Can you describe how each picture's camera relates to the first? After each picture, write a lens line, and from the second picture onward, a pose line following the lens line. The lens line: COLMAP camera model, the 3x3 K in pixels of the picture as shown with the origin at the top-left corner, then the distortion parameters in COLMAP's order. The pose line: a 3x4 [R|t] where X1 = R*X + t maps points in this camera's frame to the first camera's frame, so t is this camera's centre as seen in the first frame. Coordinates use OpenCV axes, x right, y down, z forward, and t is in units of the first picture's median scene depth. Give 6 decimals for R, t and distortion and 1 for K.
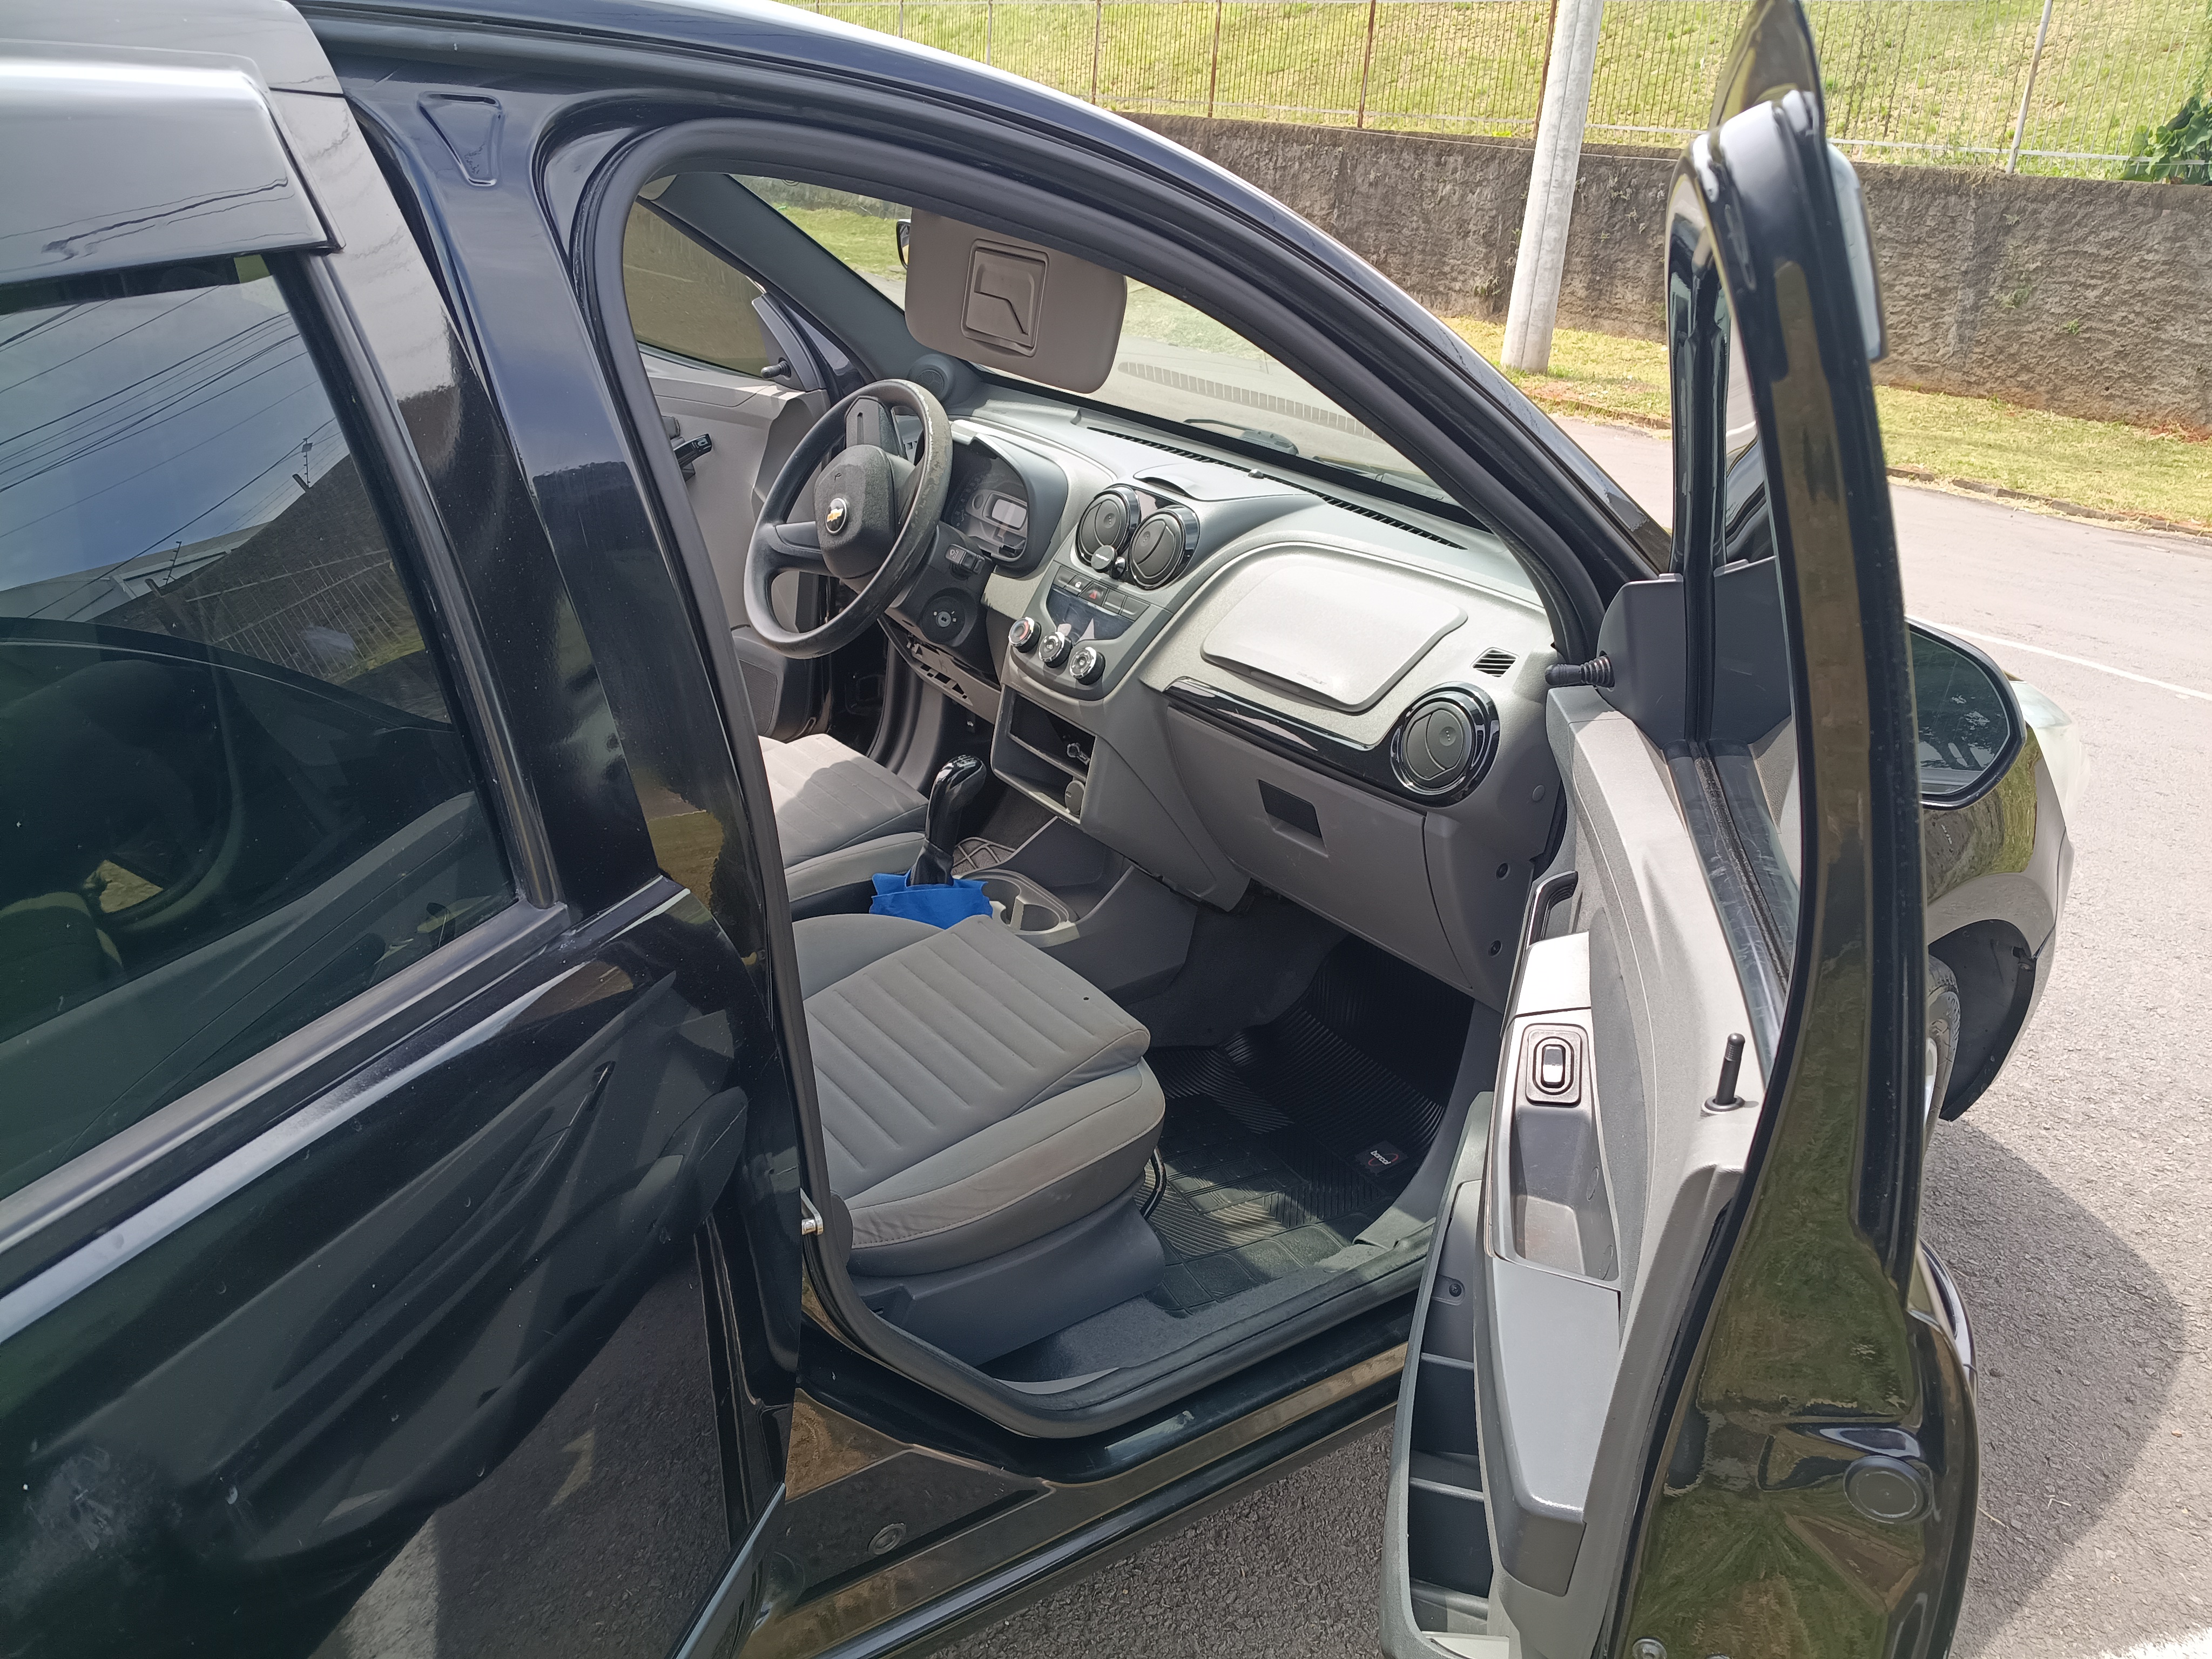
lens RADIAL K [[1685.0, 0, 1122.9], [0, 1685.0, 819.1], [0, 0, 1]] dist [-0.042630, 0.027498]
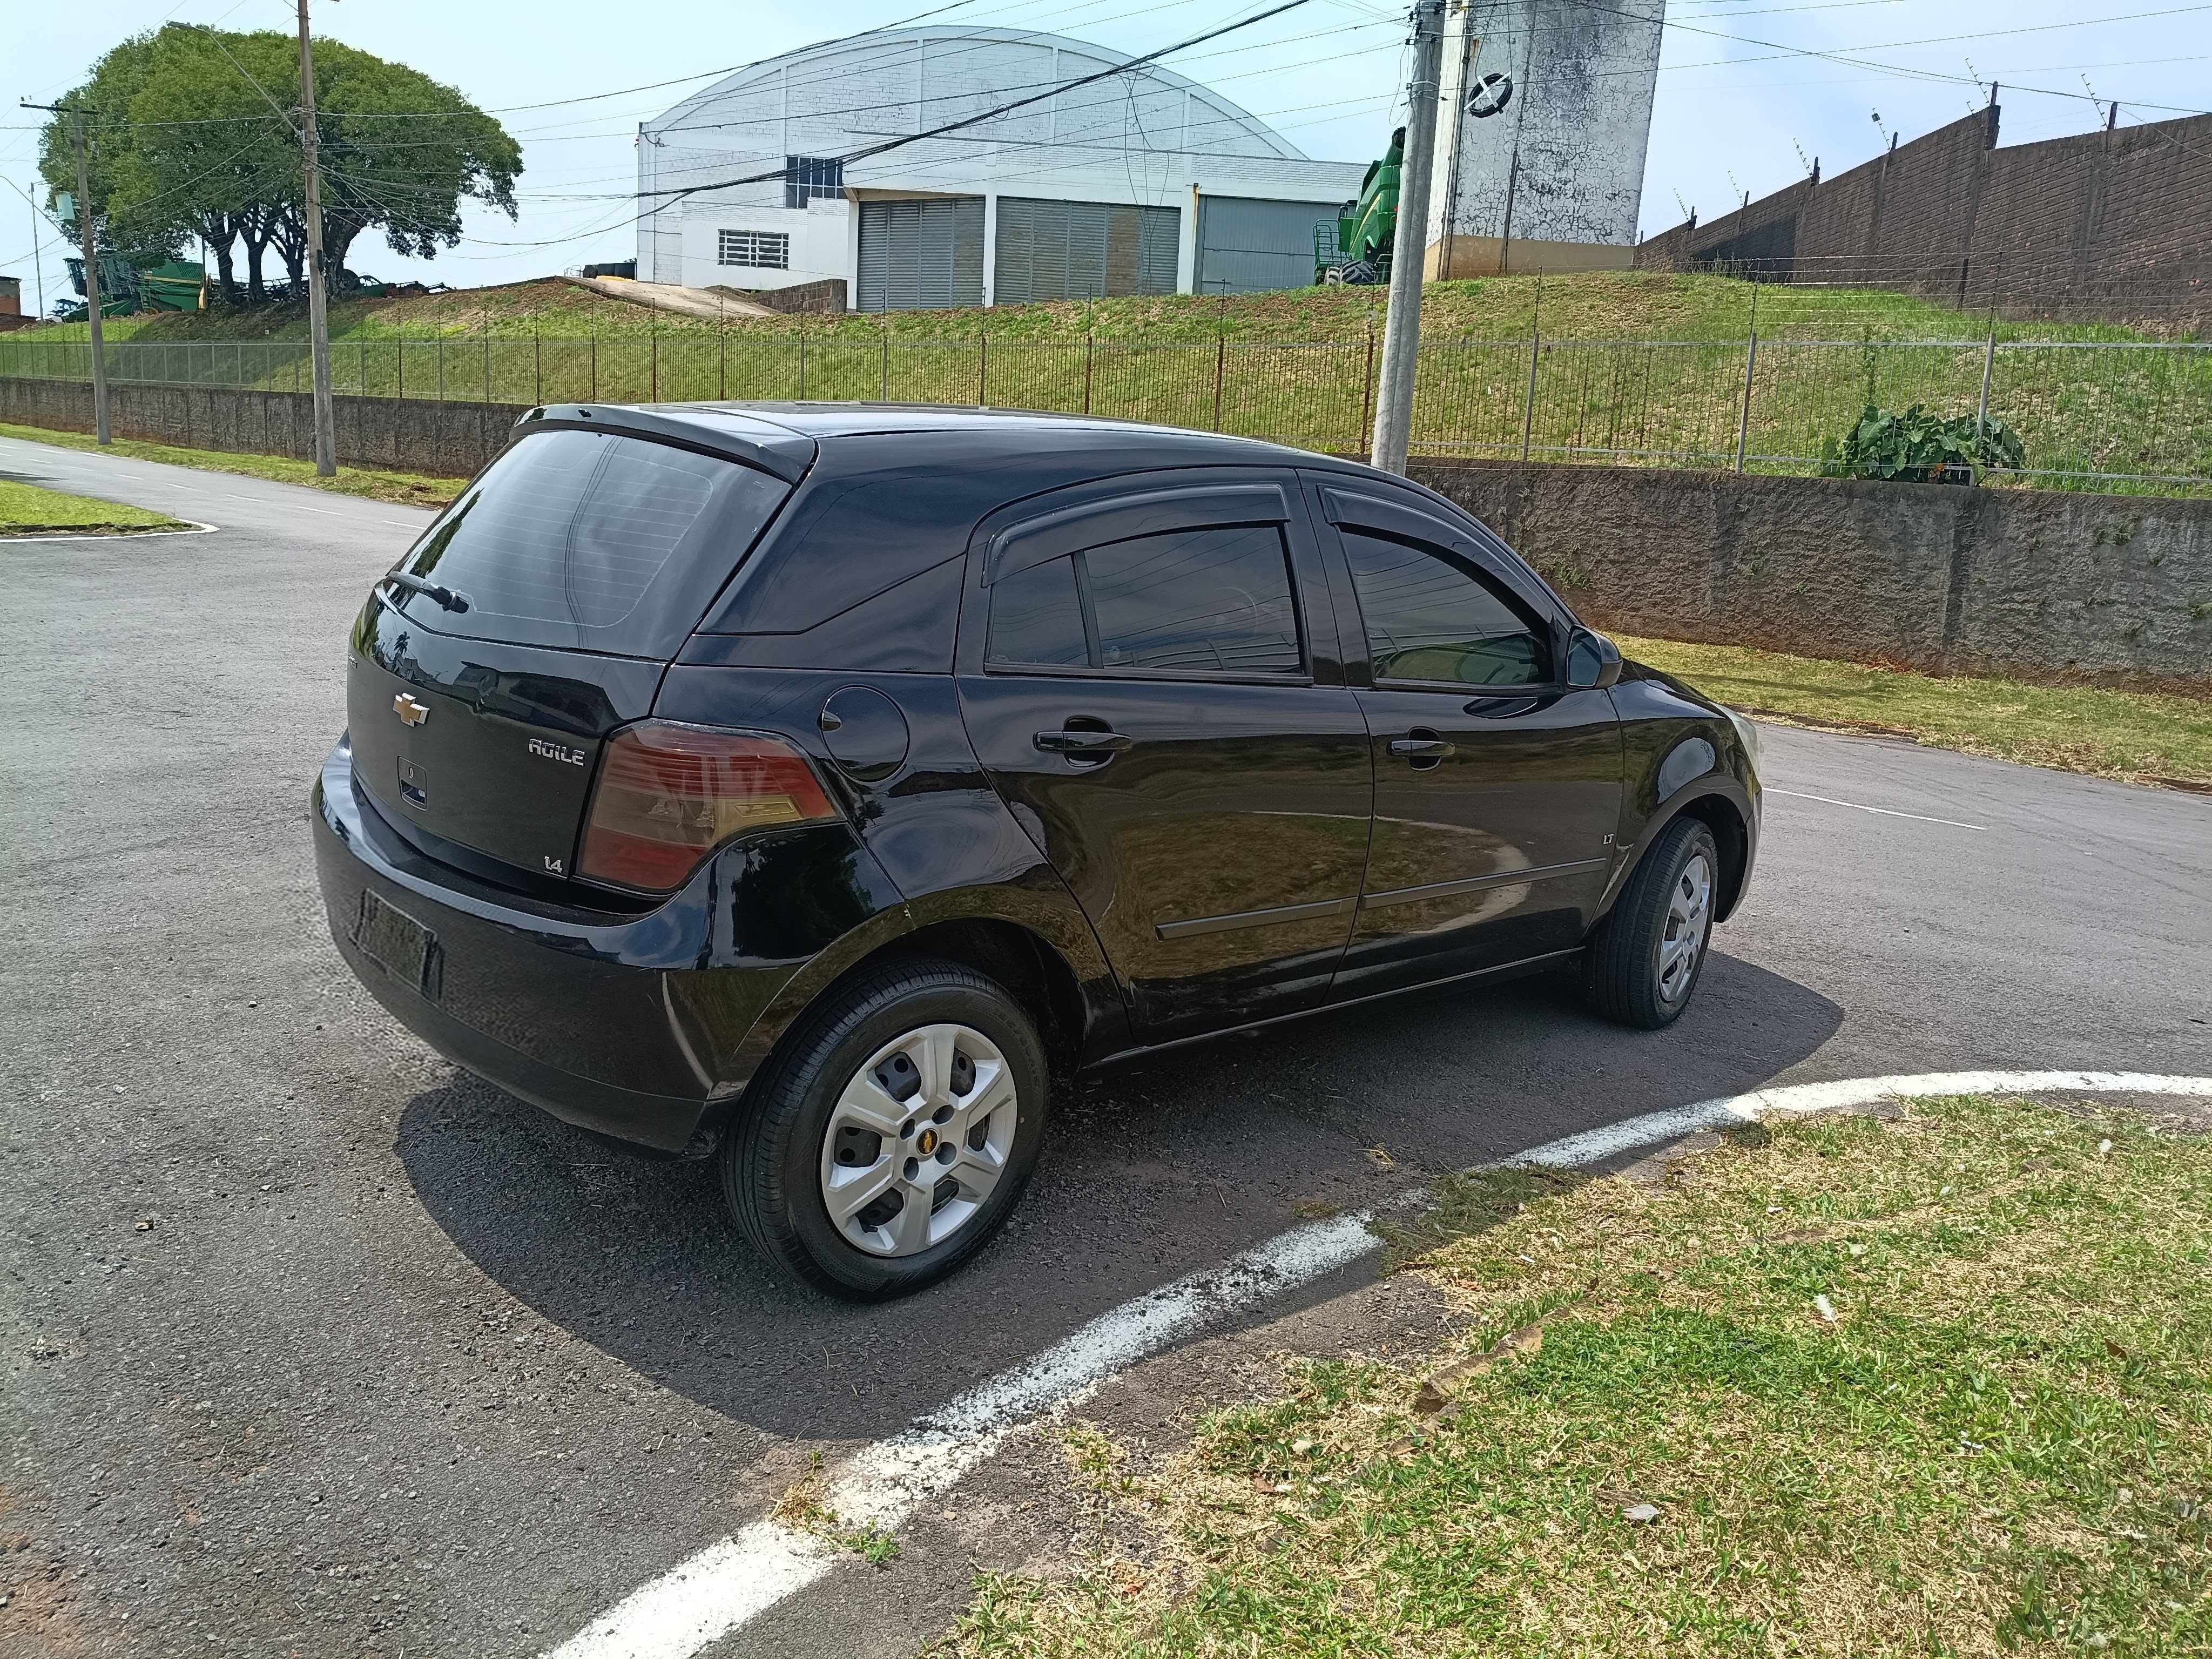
lens RADIAL K [[1685.0, 0, 1104.2], [0, 1685.0, 835.5], [0, 0, 1]] dist [-0.042630, 0.027498]
pose [[0.994861, -0.038108, 0.093809, -0.080854], [0.052522, 0.986307, -0.156332, 0.060270], [-0.086567, 0.160455, 0.983240, -0.173900]]
